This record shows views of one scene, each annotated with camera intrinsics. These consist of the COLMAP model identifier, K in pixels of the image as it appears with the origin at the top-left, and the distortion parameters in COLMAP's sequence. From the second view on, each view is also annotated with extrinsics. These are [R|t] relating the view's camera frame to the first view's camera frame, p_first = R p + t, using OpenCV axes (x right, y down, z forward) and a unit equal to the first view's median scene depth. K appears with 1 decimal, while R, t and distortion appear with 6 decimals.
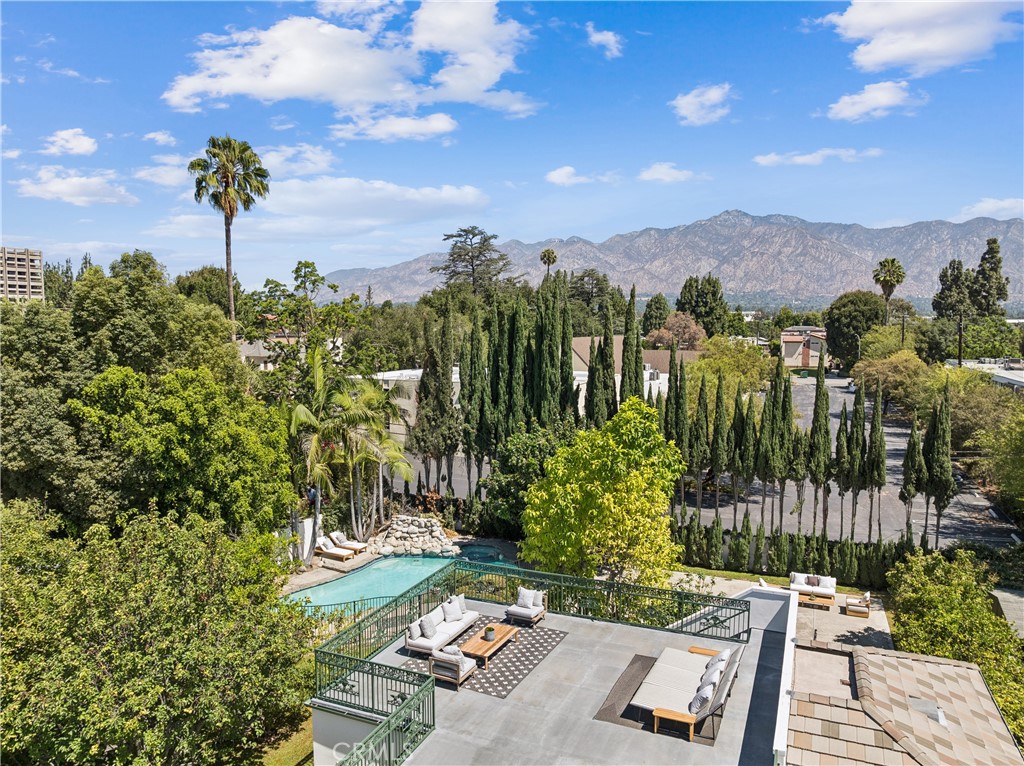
lens RADIAL K [[730.2, 0, 512.0], [0, 730.2, 383.0], [0, 0, 1]] dist [-0.025030, -0.000472]
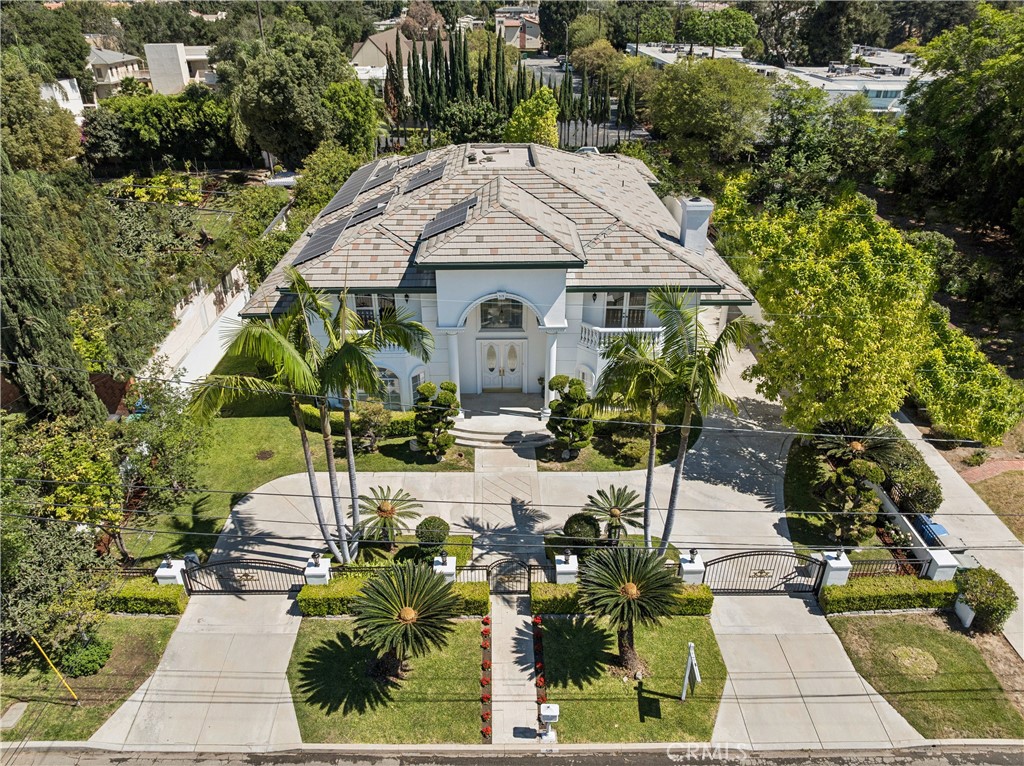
lens RADIAL K [[730.2, 0, 512.0], [0, 730.2, 383.0], [0, 0, 1]] dist [-0.025030, -0.000472]
pose [[0.918502, -0.190324, 0.346599, -0.554866], [0.034567, 0.911834, 0.409101, -0.042397], [-0.393903, -0.363779, 0.844100, -0.864404]]
